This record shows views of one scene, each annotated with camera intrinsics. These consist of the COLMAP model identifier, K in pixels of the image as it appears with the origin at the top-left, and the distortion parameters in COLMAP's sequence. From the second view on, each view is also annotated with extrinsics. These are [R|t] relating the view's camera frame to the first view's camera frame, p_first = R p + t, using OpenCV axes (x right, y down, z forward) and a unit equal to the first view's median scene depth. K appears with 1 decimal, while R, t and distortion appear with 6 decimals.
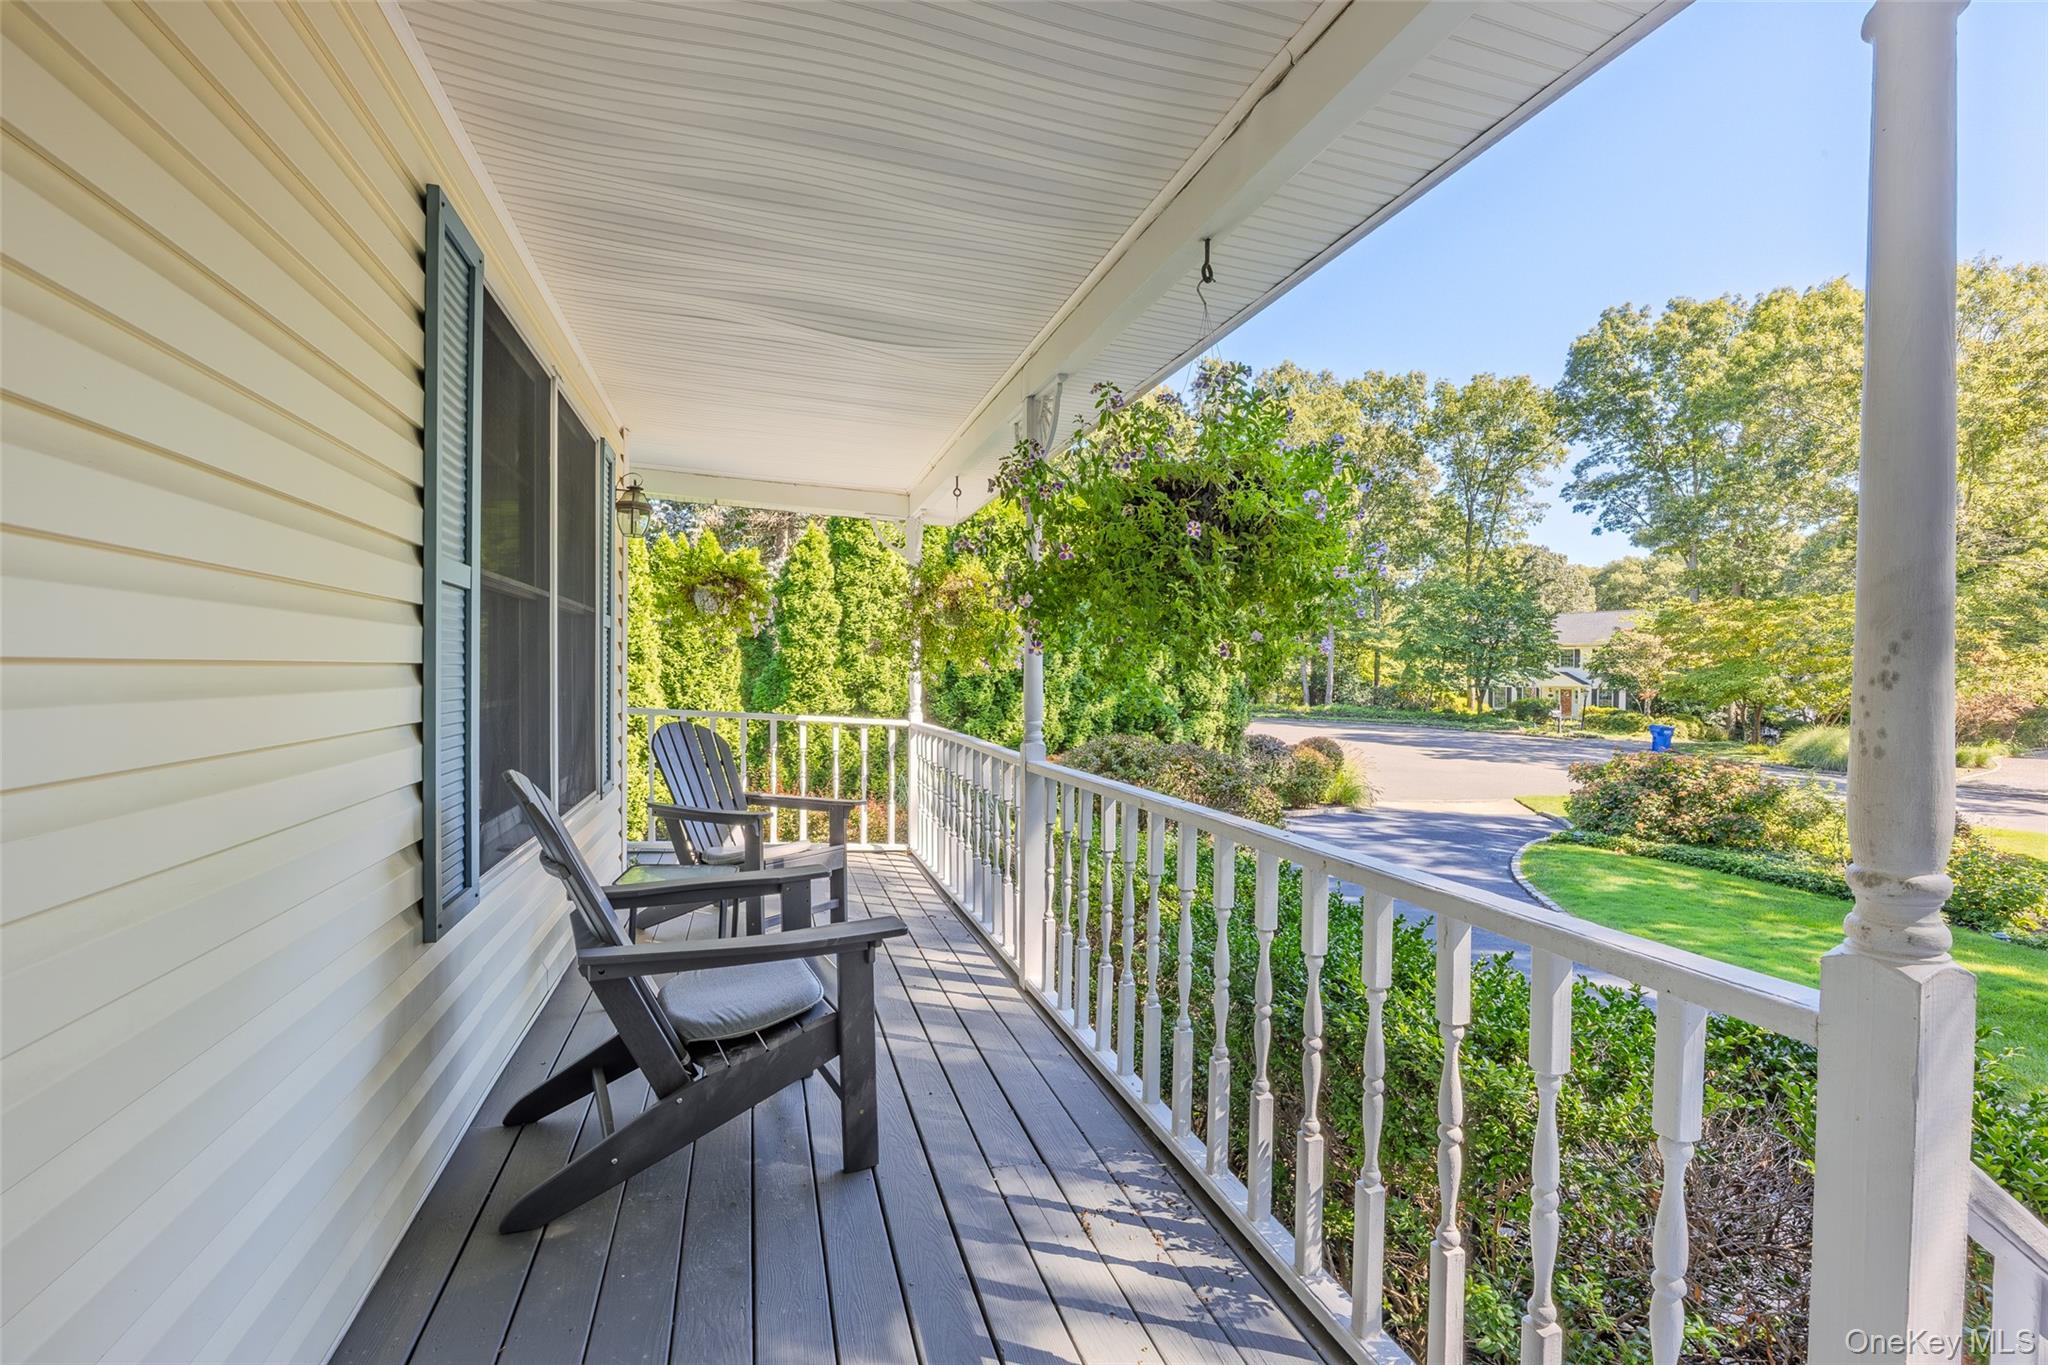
lens RADIAL K [[950.2, 0, 1019.0], [0, 950.2, 682.7], [0, 0, 1]] dist [-0.014601, 0.000365]
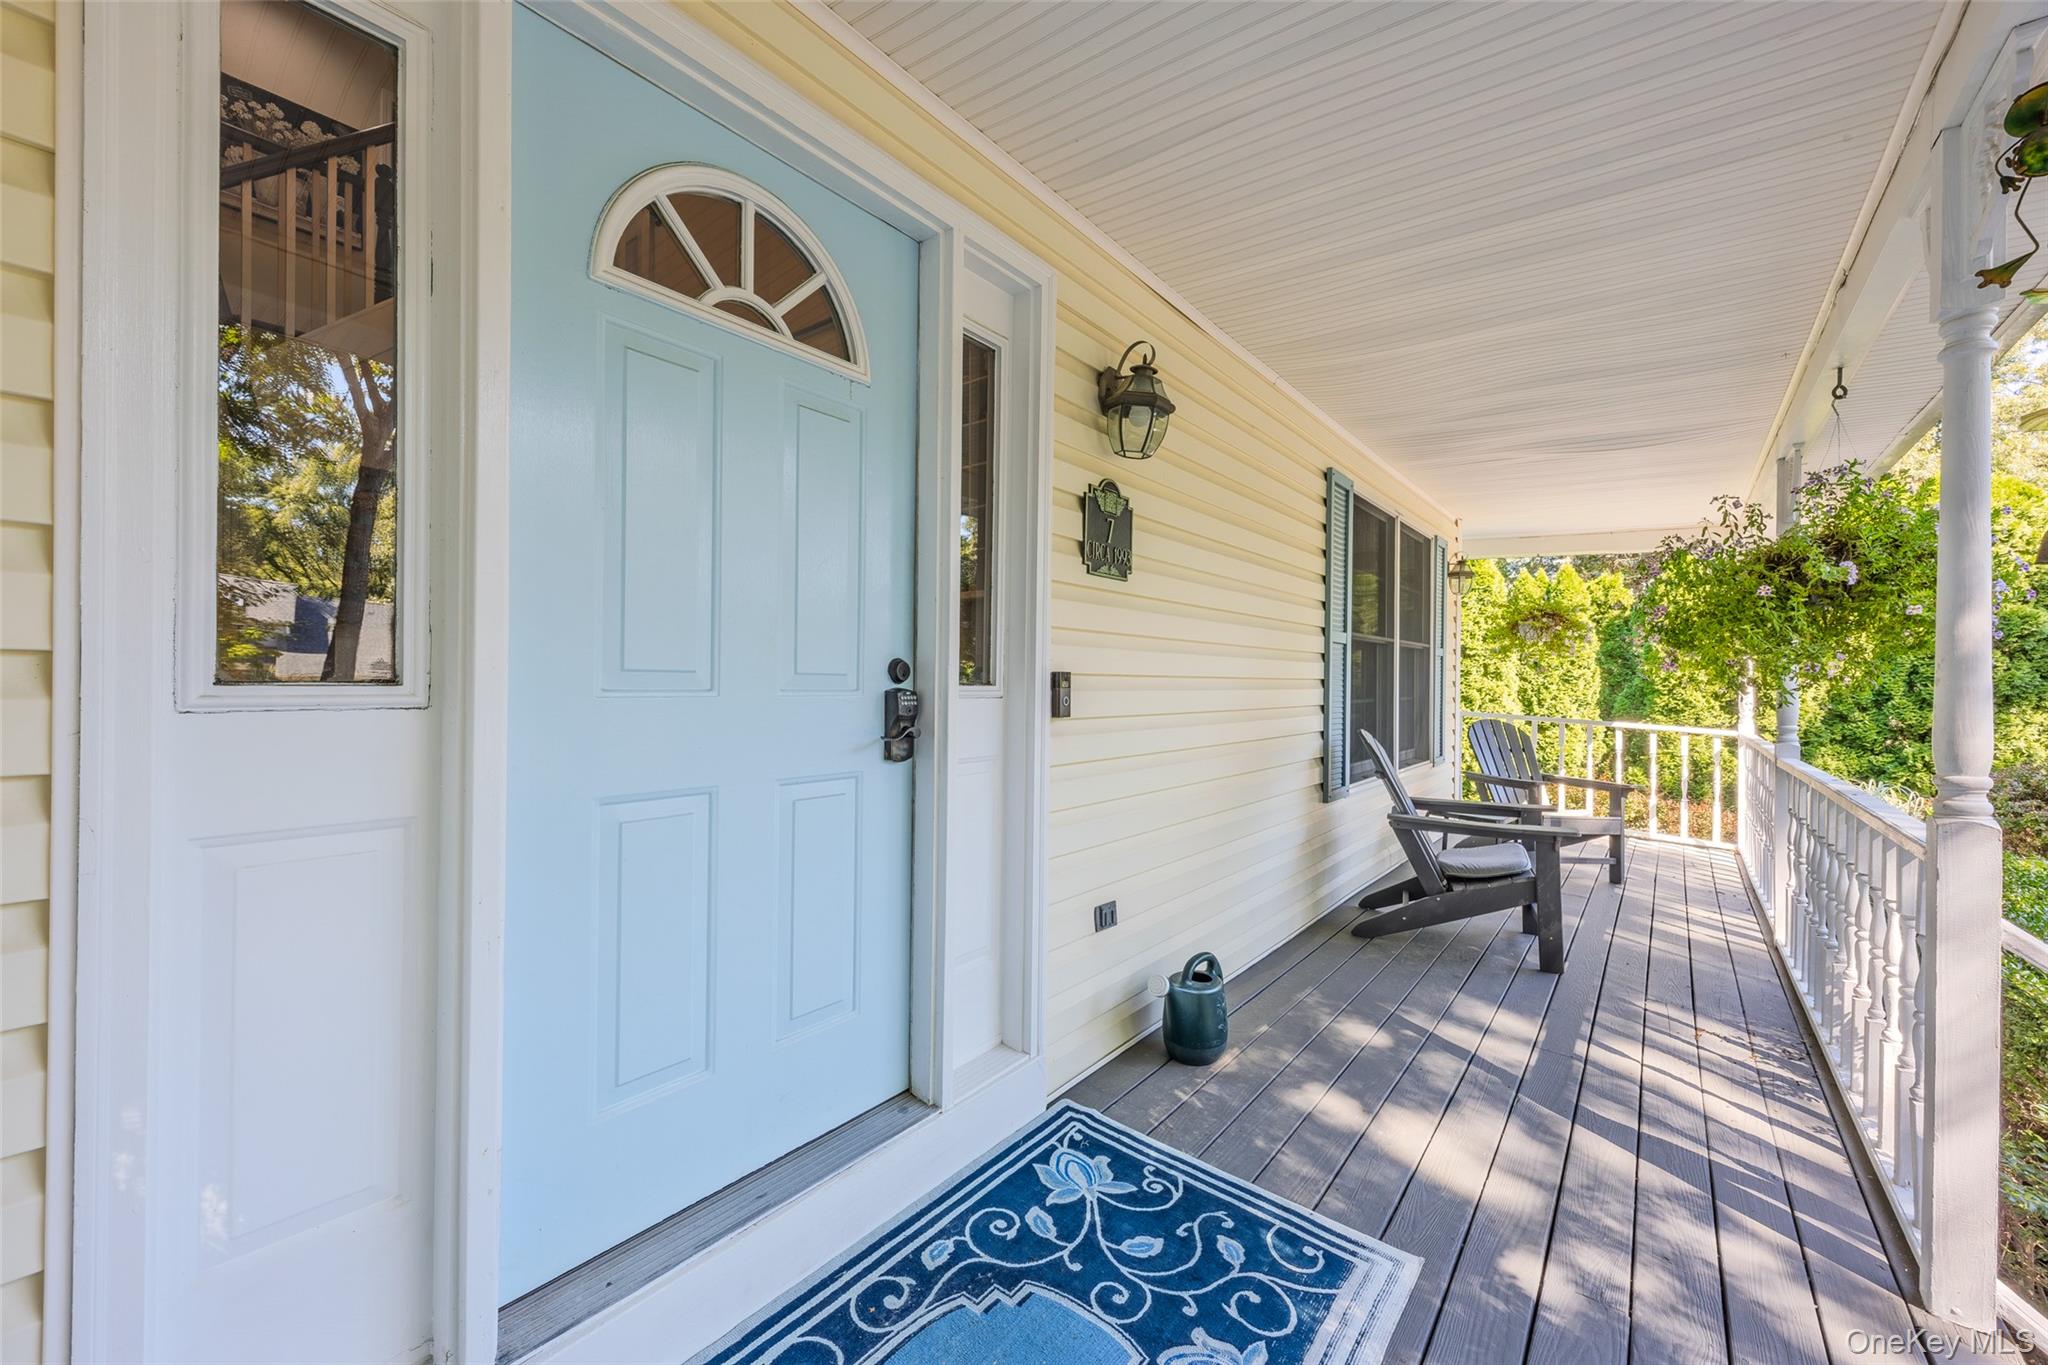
lens RADIAL K [[823.7, 0, 1019.3], [0, 823.7, 681.9], [0, 0, 1]] dist [0.003720, 0.000217]
pose [[0.593774, -0.002084, -0.804629, 0.434072], [-0.013606, 0.999828, -0.012630, 0.017238], [0.804516, 0.018447, 0.593644, -0.629706]]
